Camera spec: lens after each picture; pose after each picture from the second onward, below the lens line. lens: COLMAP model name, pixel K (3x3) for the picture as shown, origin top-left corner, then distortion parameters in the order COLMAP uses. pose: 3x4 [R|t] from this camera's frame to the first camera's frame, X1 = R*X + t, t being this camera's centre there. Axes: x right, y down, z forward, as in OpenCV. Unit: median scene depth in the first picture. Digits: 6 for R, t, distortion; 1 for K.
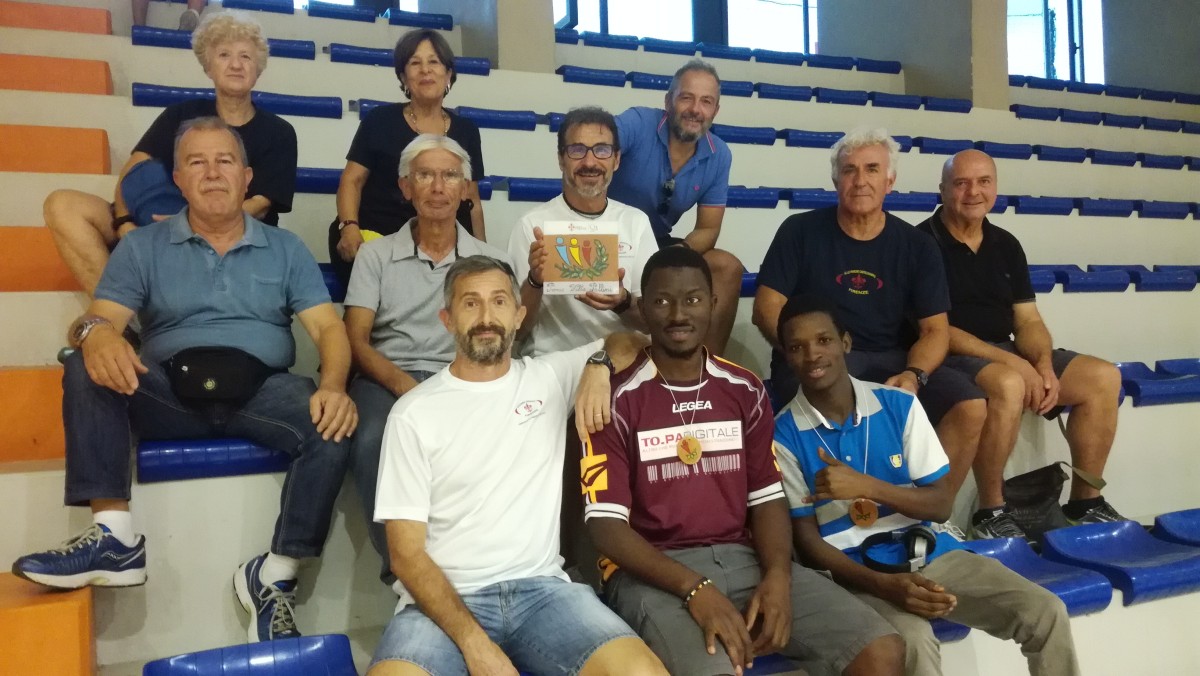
lens RADIAL K [[954.9, 0, 606.1], [0, 954.9, 352.0], [0, 0, 1]] dist [0.049832, -0.096374]
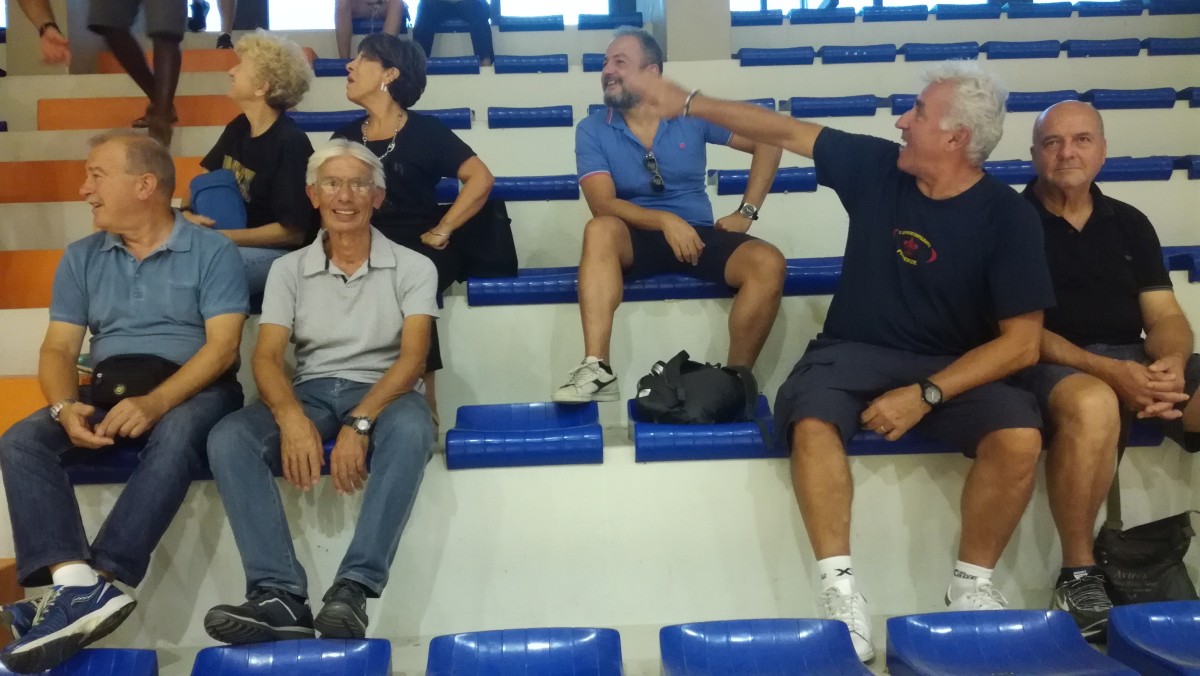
lens RADIAL K [[954.9, 0, 600.6], [0, 954.9, 324.8], [0, 0, 1]] dist [0.049832, -0.096374]
pose [[0.939363, -0.018208, -0.342441, 0.291518], [0.010897, 0.999670, -0.023263, -0.014778], [0.342751, 0.018121, 0.939251, 0.144916]]
